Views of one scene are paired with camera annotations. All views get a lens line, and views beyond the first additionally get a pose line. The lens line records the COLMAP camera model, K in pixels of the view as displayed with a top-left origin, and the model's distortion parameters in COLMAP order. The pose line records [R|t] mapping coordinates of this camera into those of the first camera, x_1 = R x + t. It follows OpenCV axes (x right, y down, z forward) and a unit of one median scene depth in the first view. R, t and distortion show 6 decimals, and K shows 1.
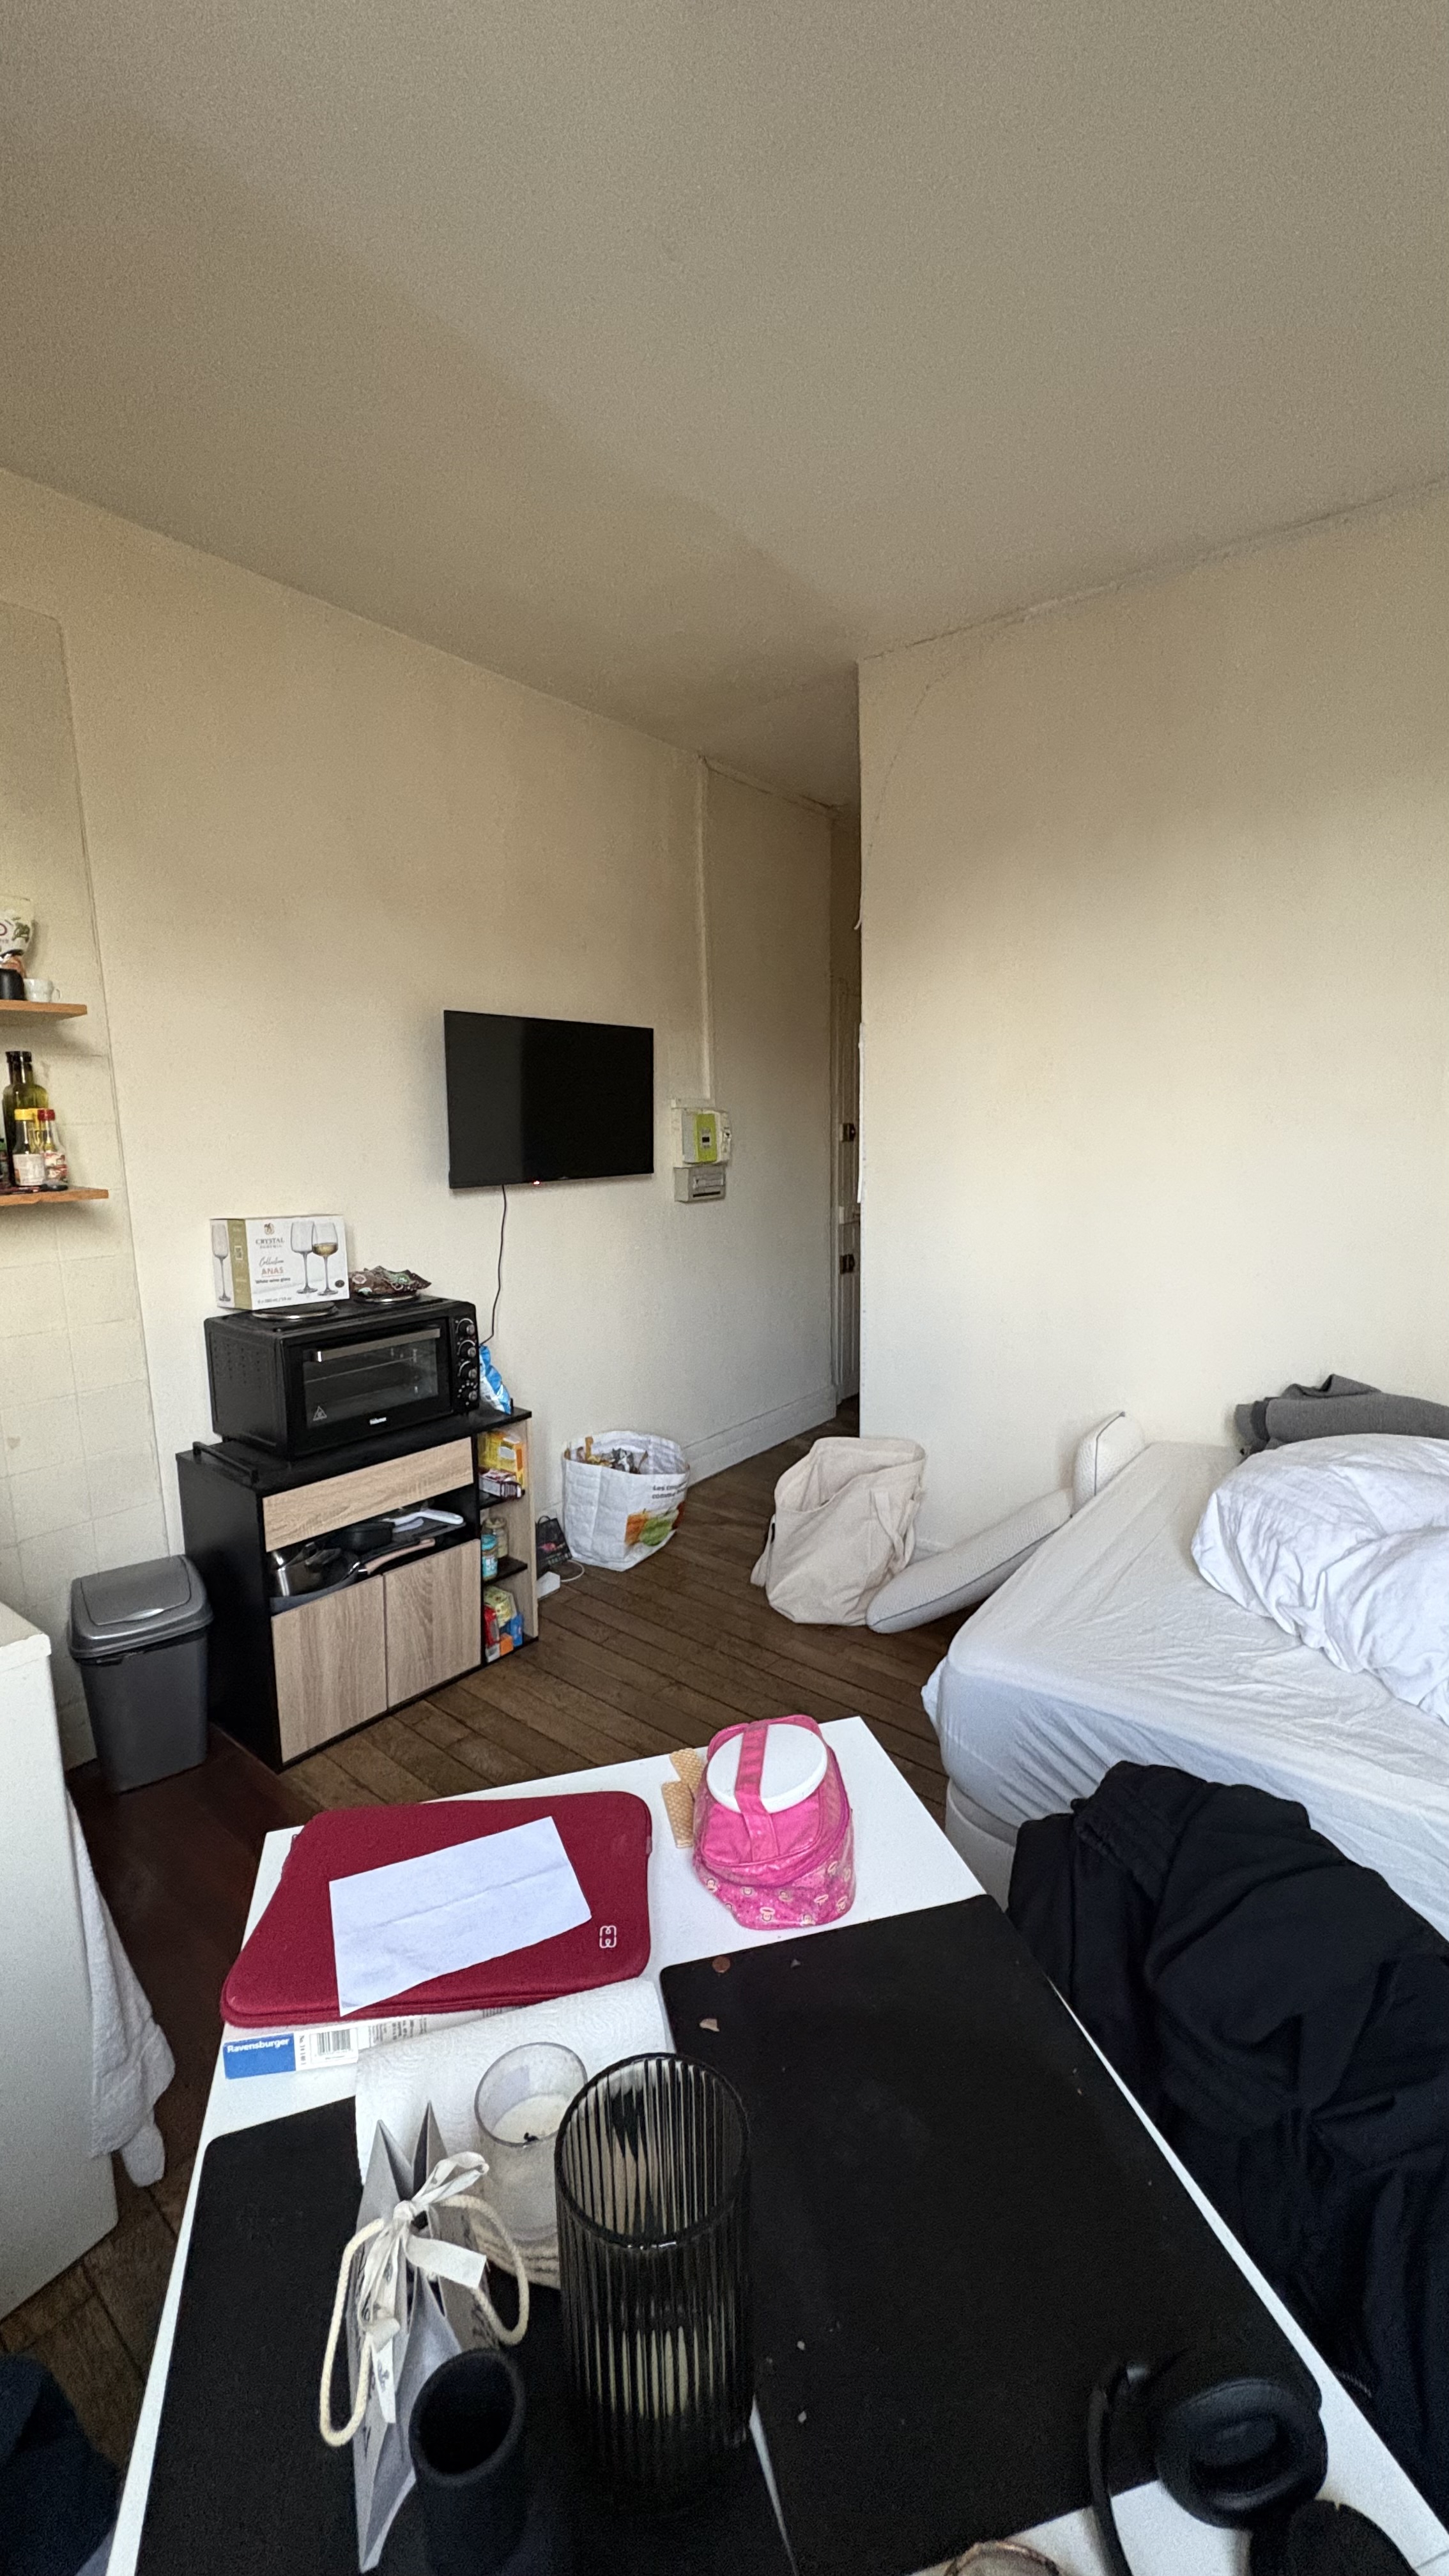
lens RADIAL K [[1061.4, 0, 724.5], [0, 1061.4, 1288.0], [0, 0, 1]] dist [-0.000250, -0.000026]
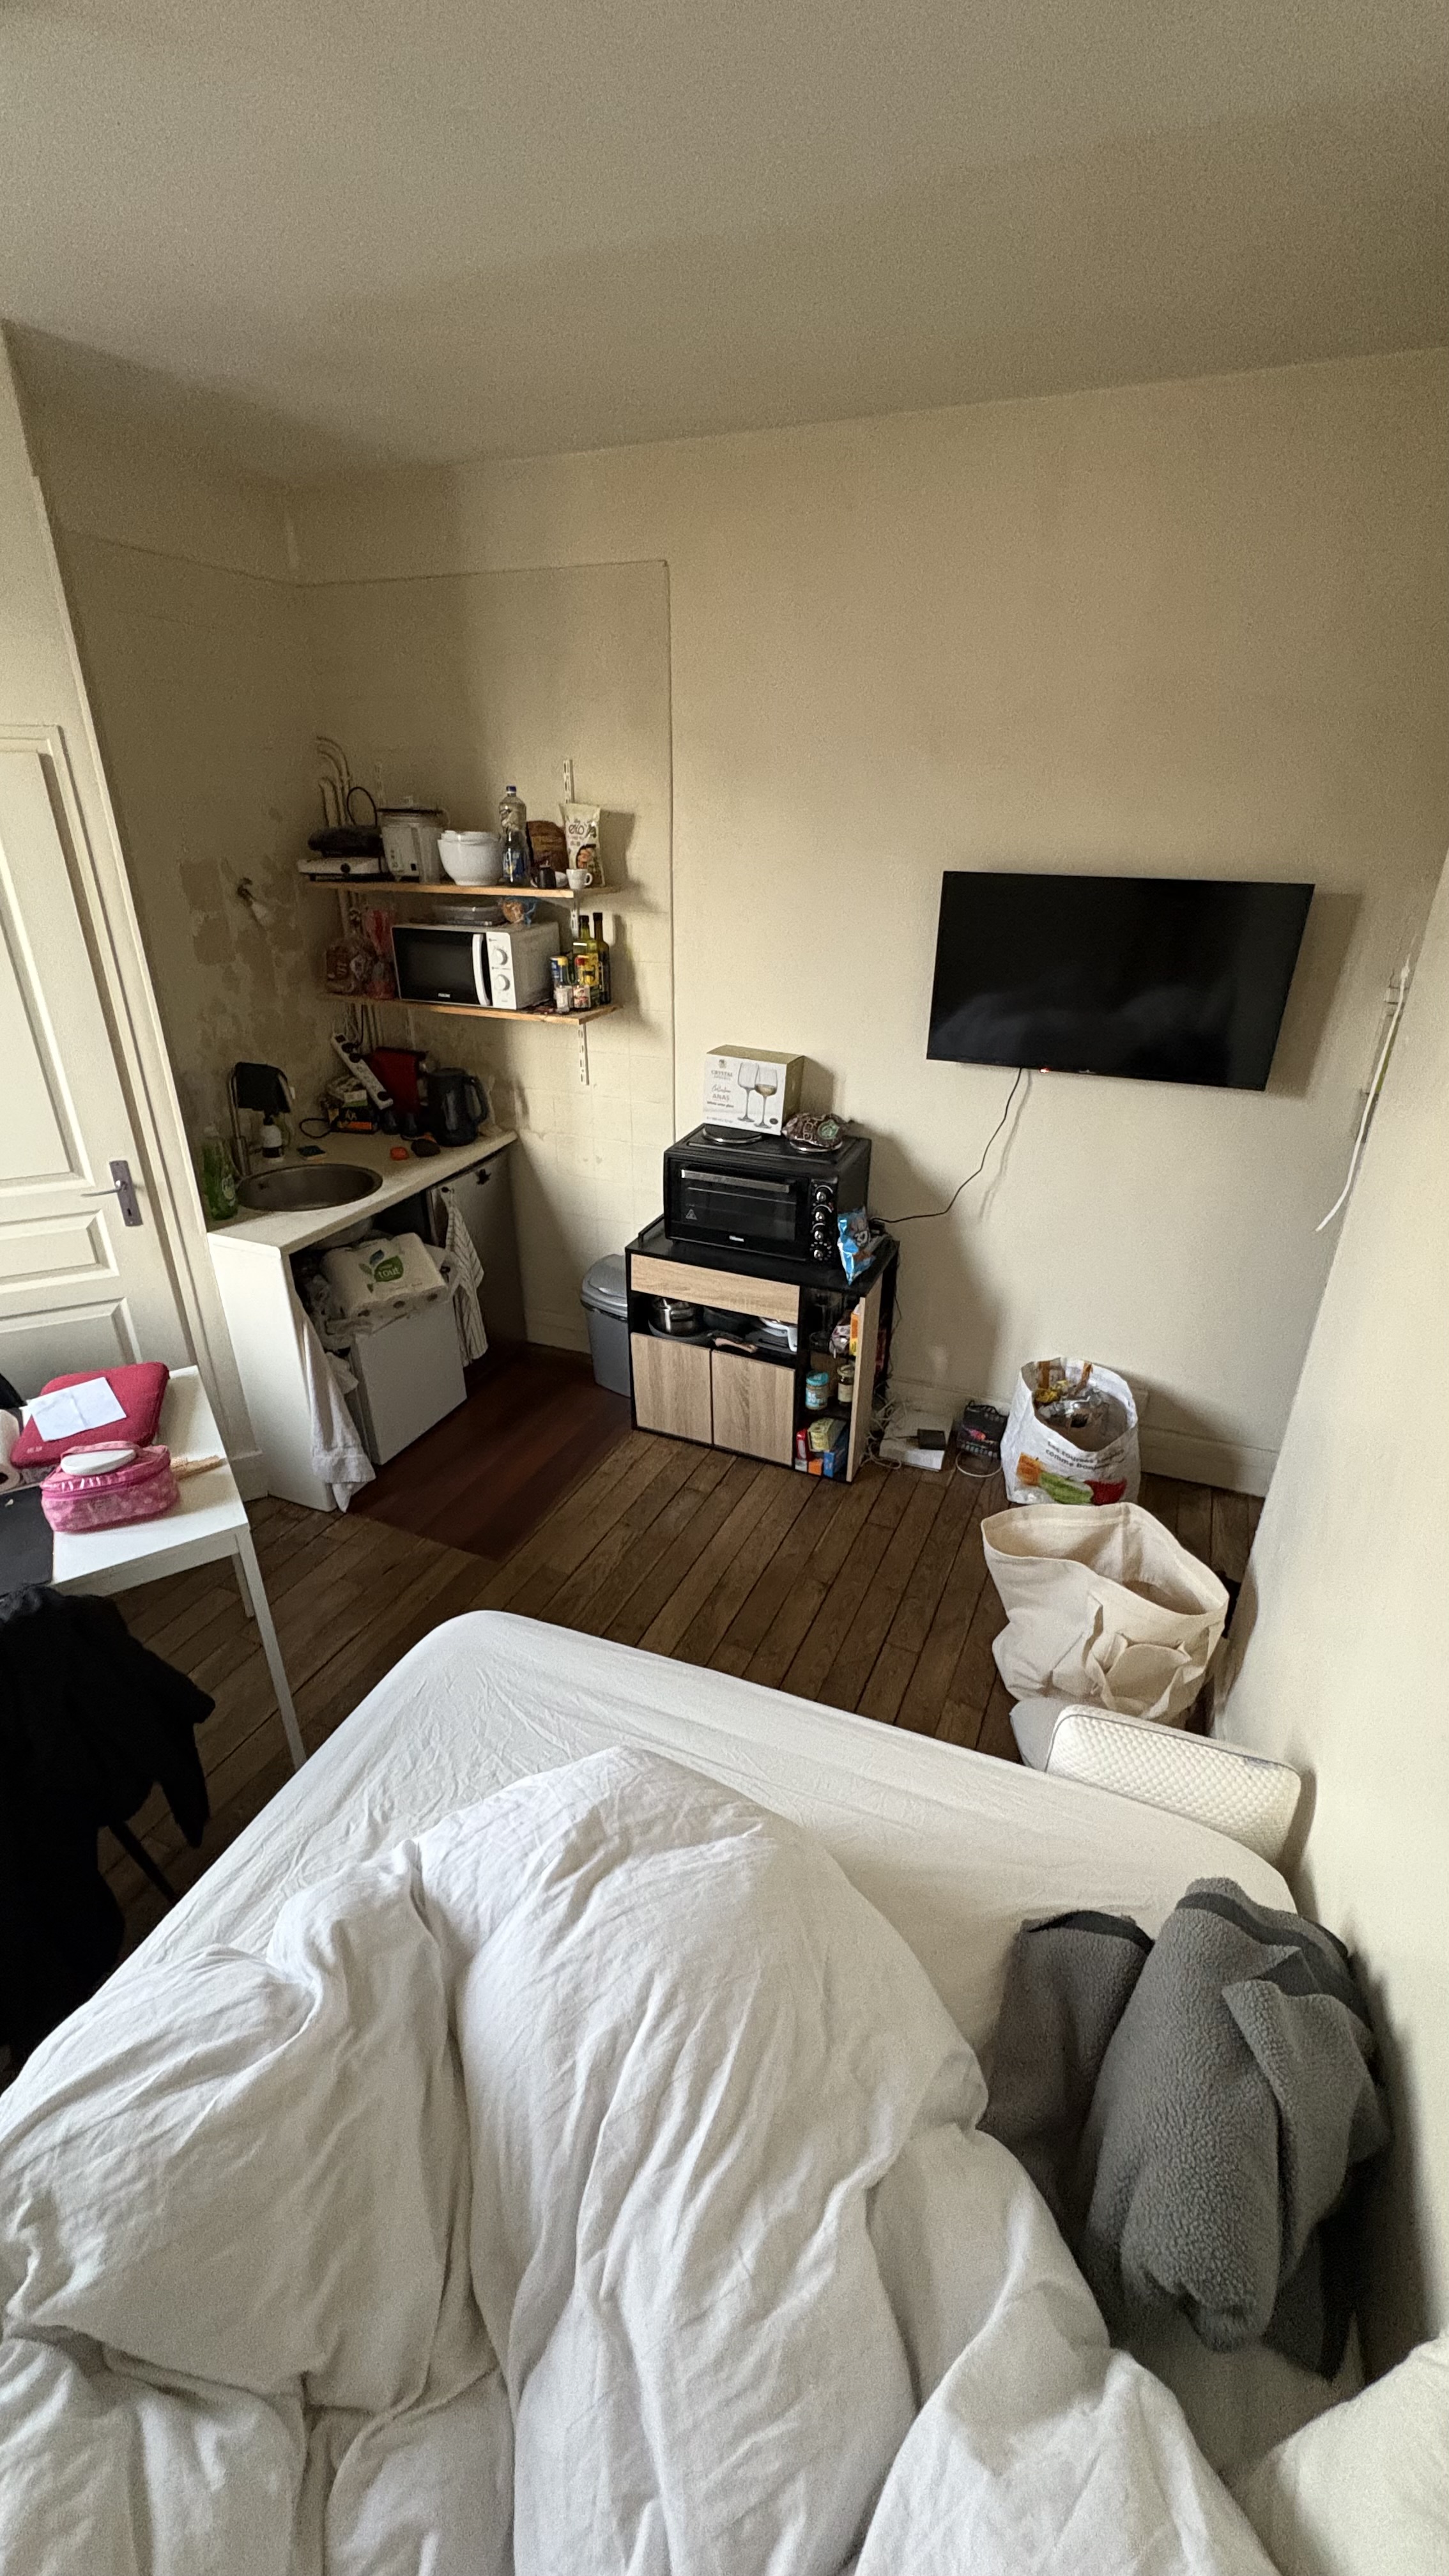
lens RADIAL K [[1061.4, 0, 724.5], [0, 1061.4, 1288.0], [0, 0, 1]] dist [-0.000250, -0.000026]
pose [[0.246385, 0.425995, -0.870530, 0.739333], [-0.161906, 0.903690, 0.396398, -0.298239], [0.955553, 0.043278, 0.291627, 0.612972]]
